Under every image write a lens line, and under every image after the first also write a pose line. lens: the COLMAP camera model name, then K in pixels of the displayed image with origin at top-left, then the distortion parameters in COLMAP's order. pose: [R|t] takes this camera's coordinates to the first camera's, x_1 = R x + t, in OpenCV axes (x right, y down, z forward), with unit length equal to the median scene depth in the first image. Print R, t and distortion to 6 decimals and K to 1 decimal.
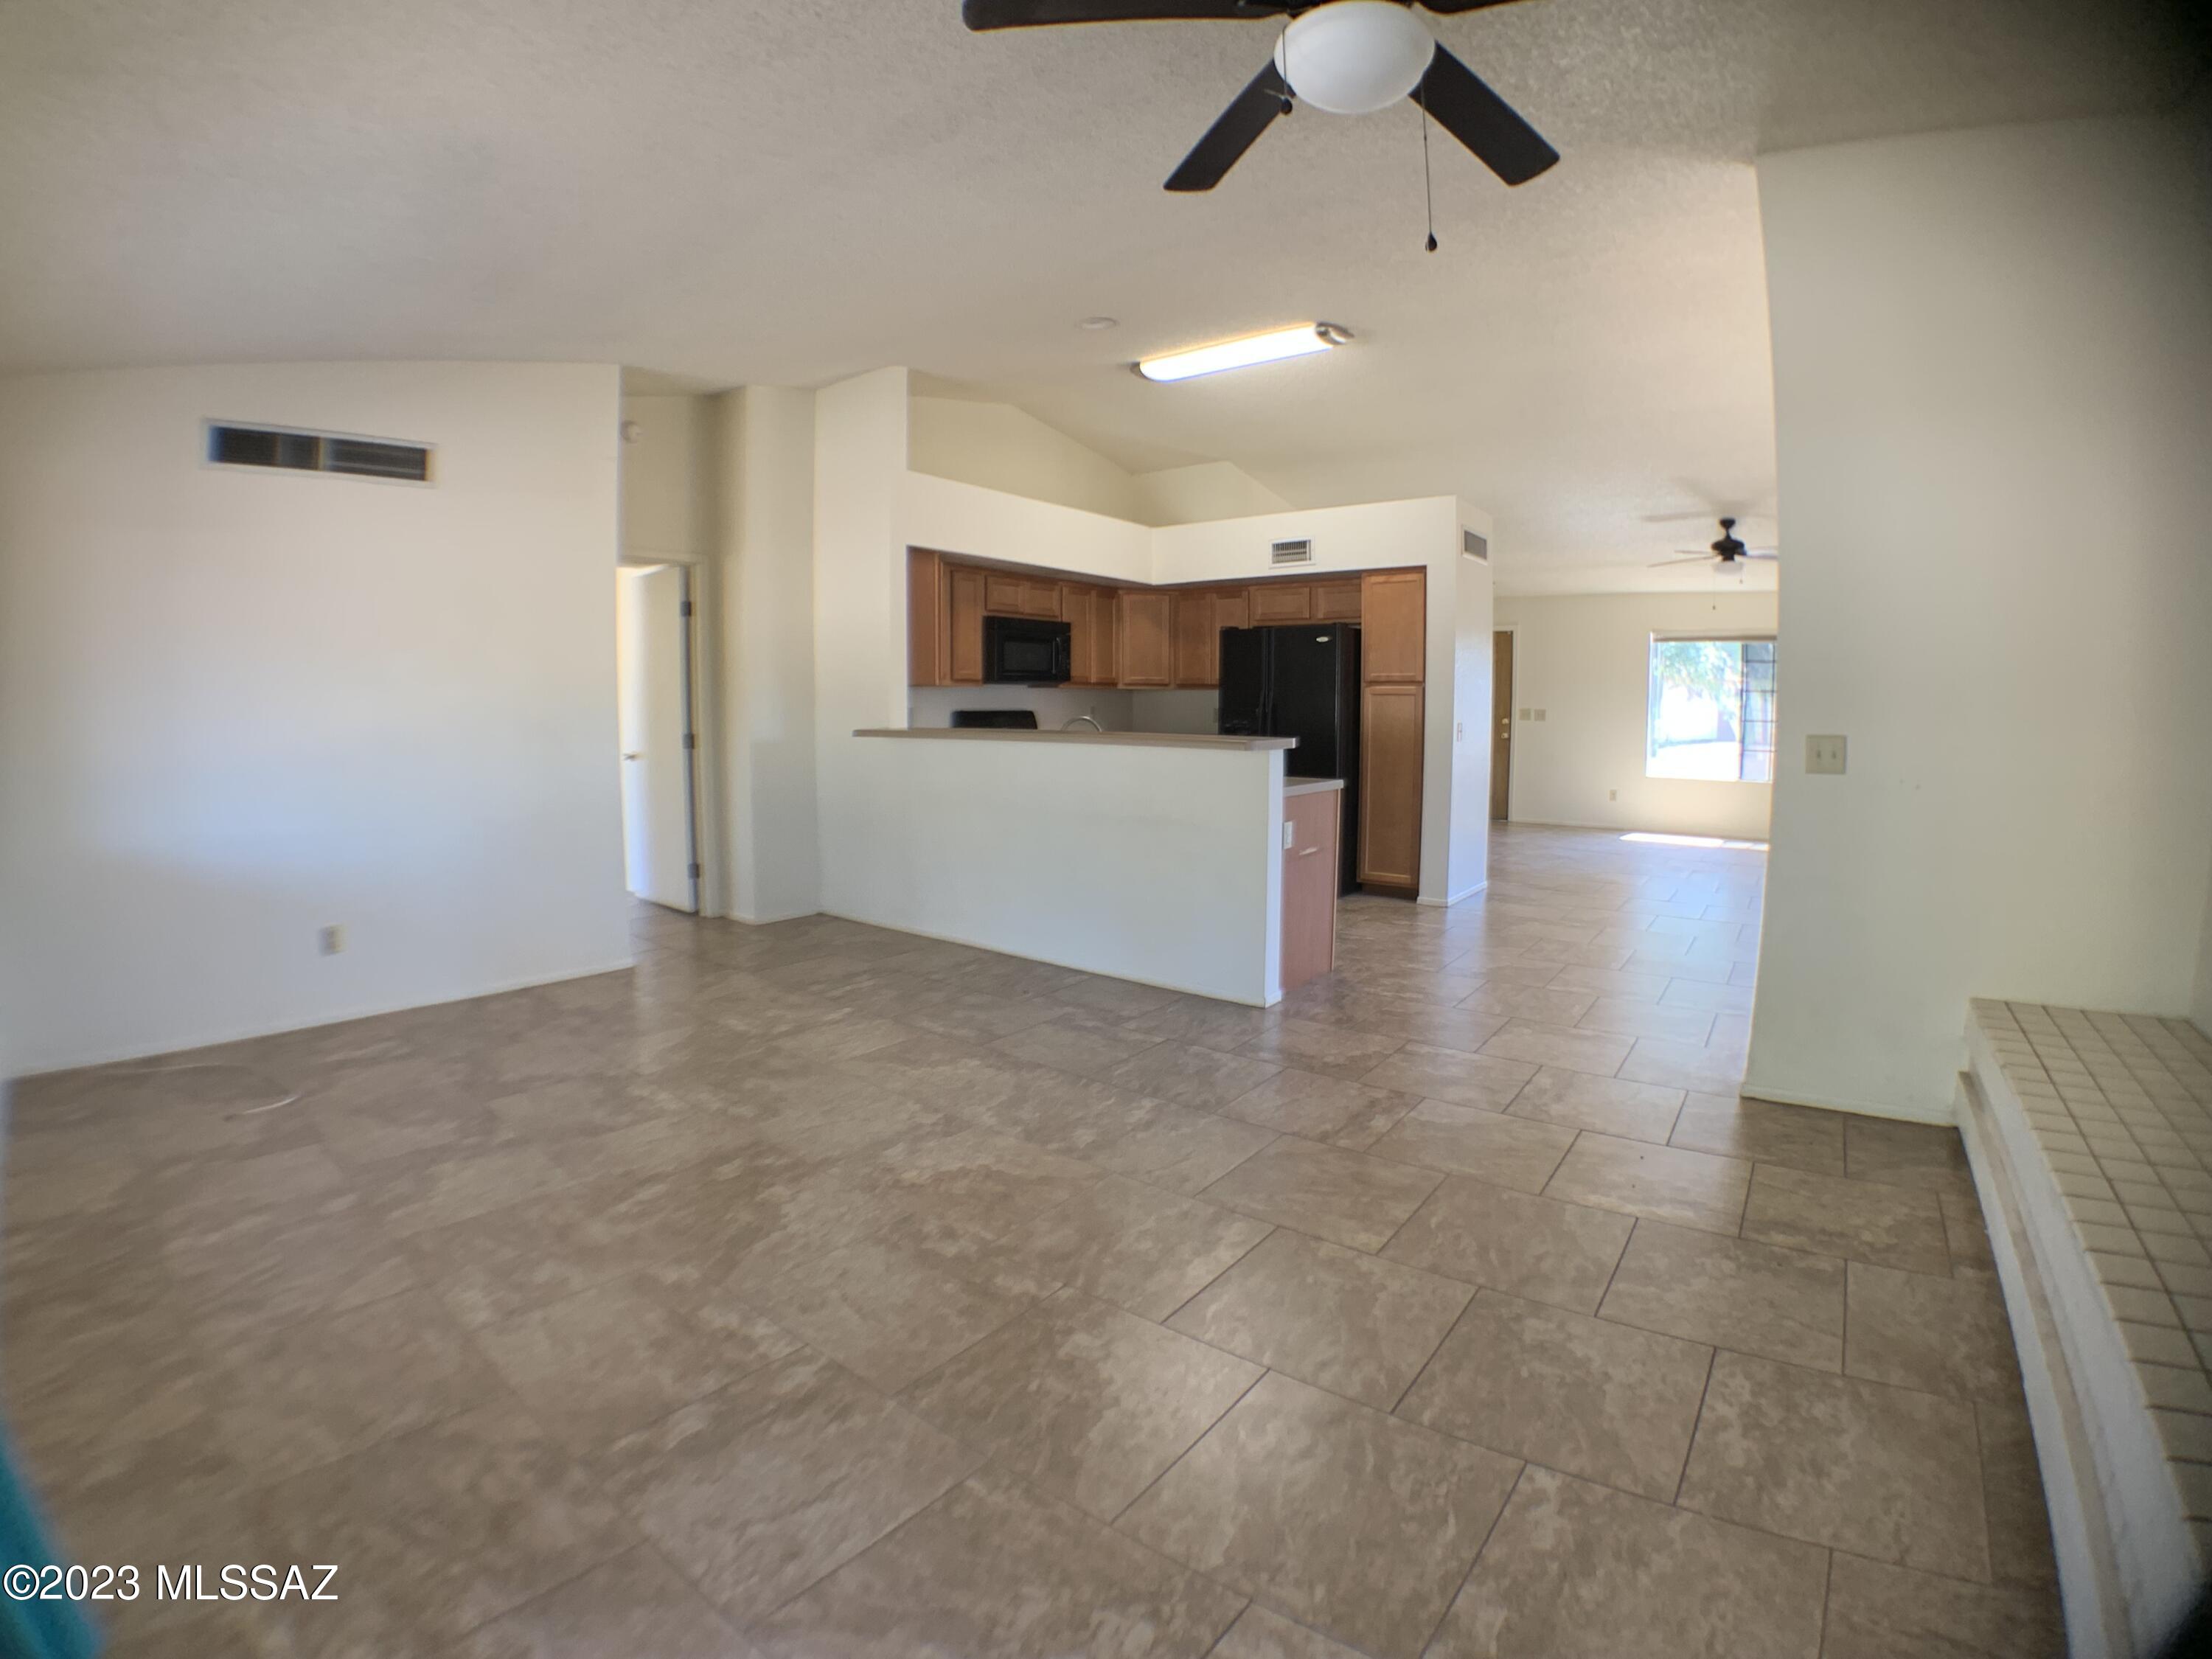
lens RADIAL K [[1010.6, 0, 1115.9], [0, 1010.6, 791.0], [0, 0, 1]] dist [-0.177184, 0.027924]
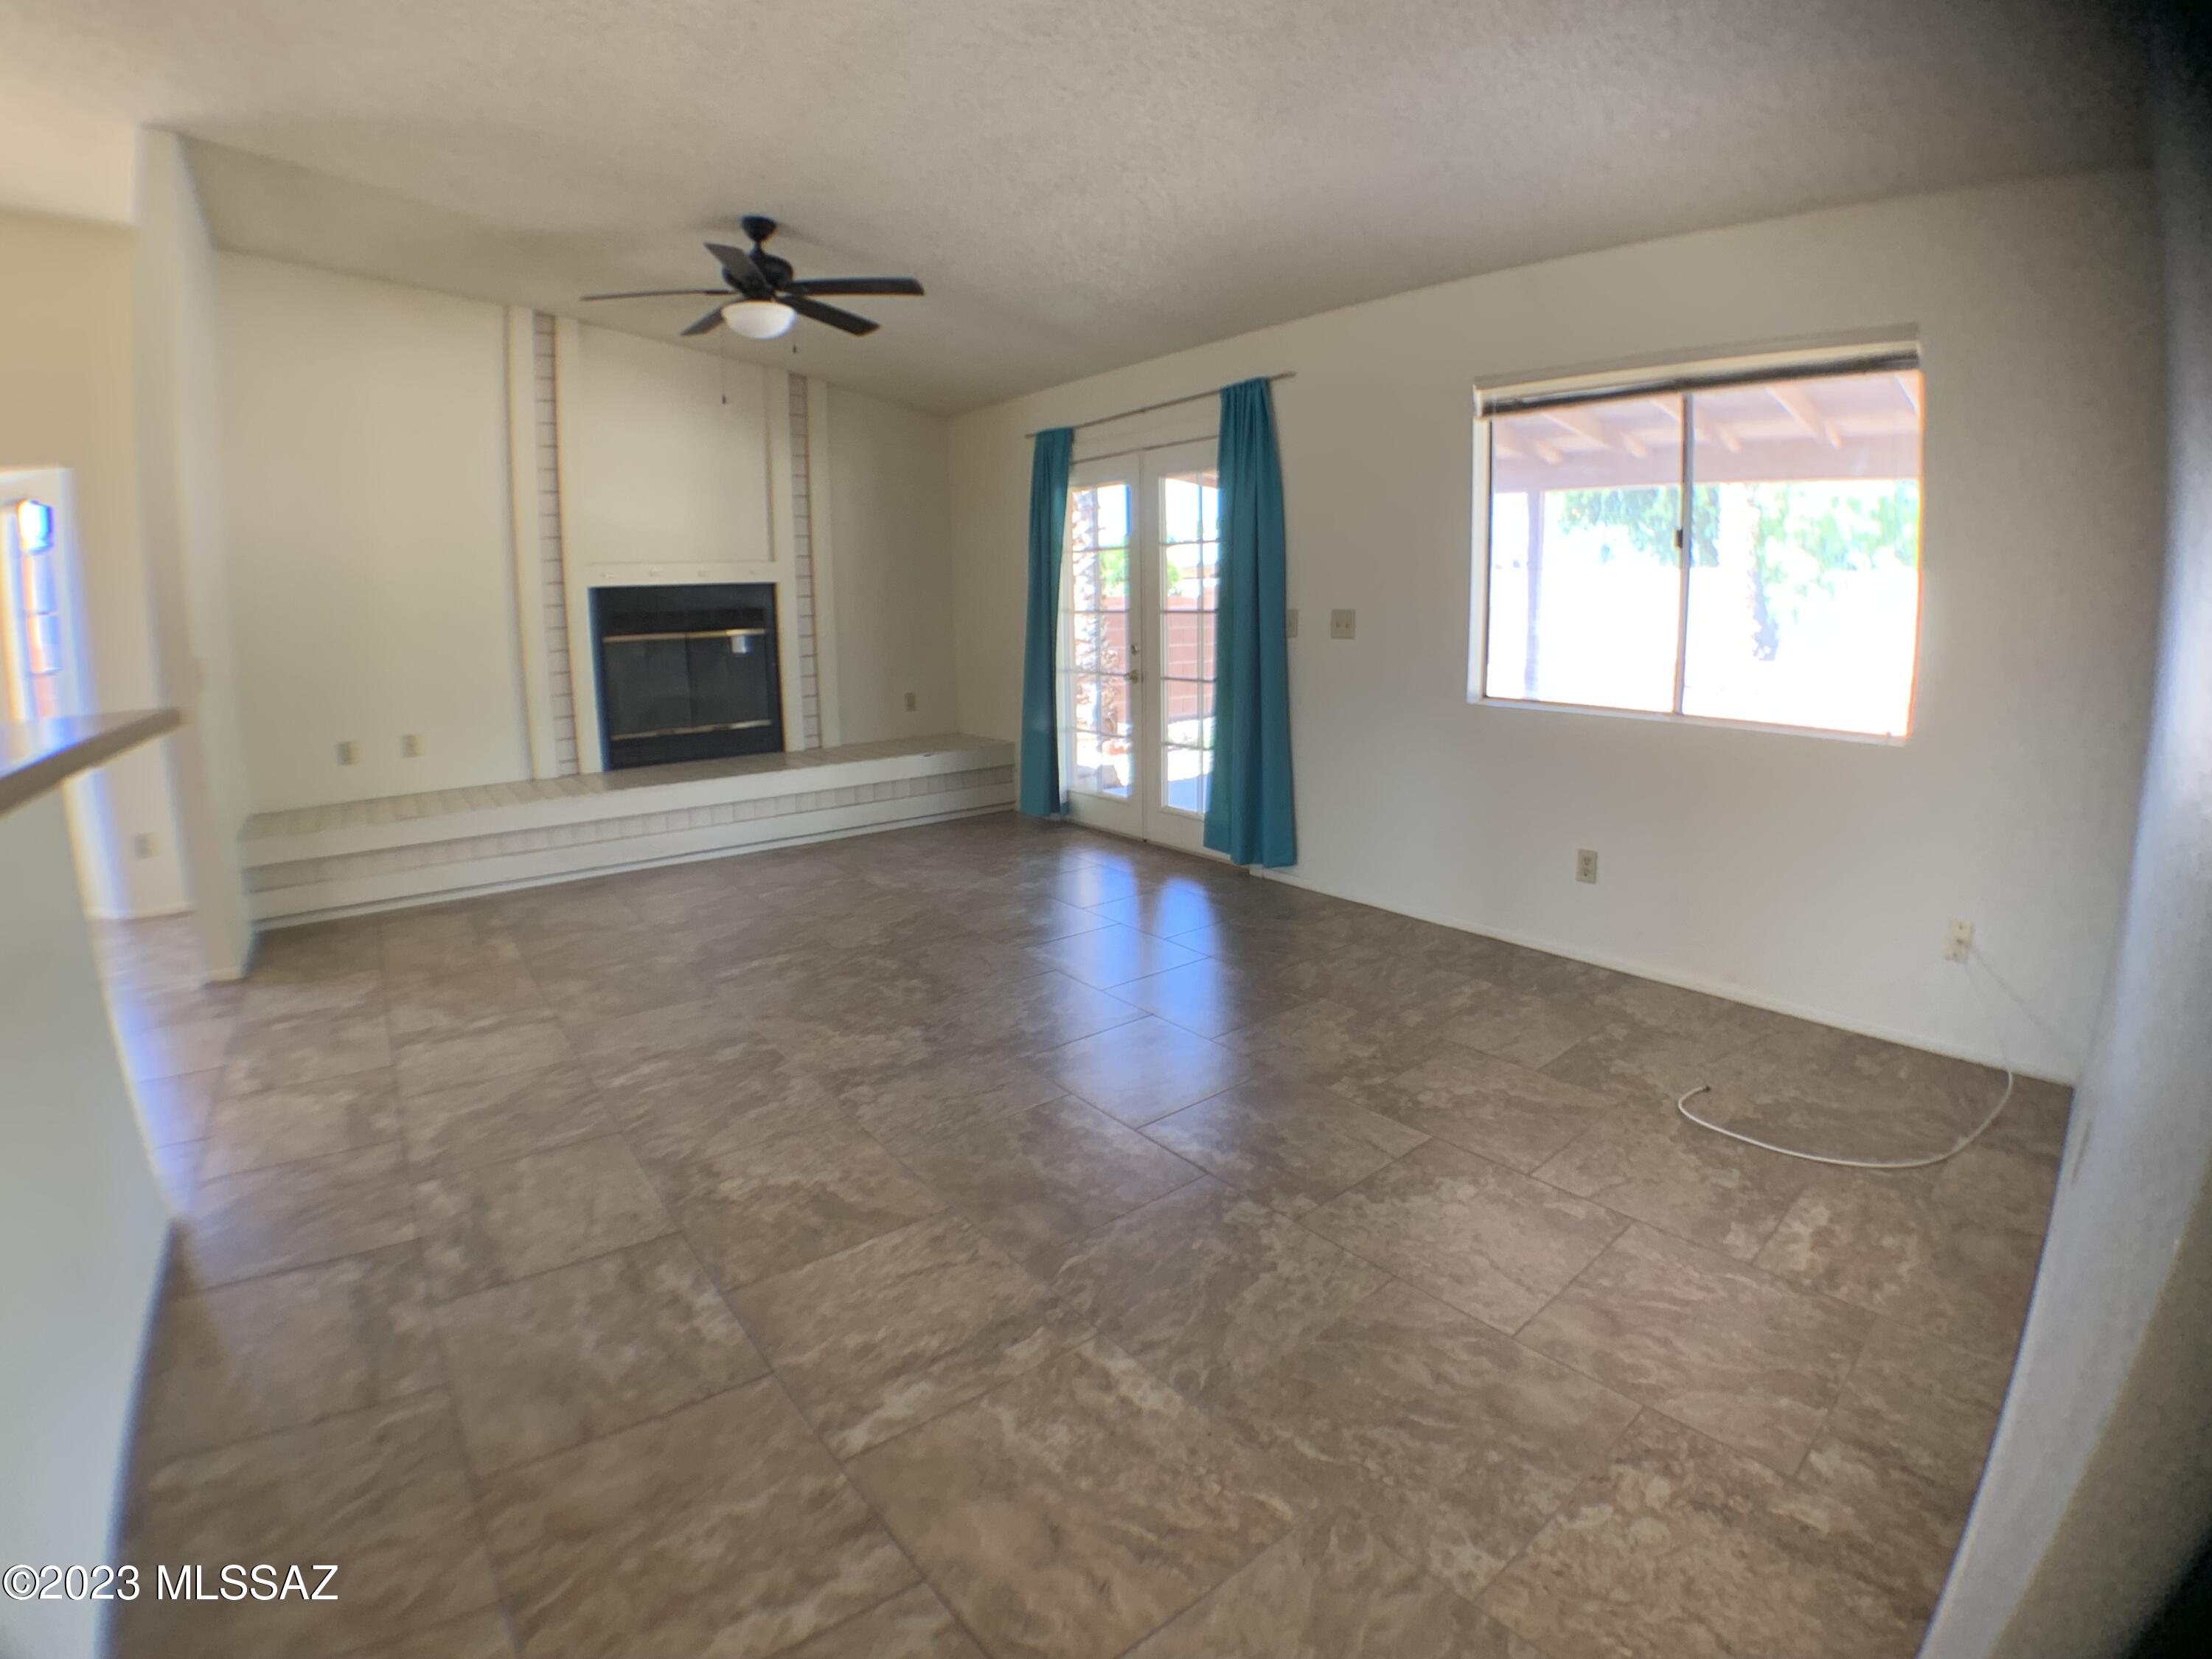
lens RADIAL K [[1010.6, 0, 1115.9], [0, 1010.6, 791.0], [0, 0, 1]] dist [-0.177184, 0.027924]
pose [[-0.972381, -0.036790, 0.230480, -0.621528], [0.026783, 0.963387, 0.266772, -0.147835], [-0.231856, 0.265577, -0.935795, 1.756252]]
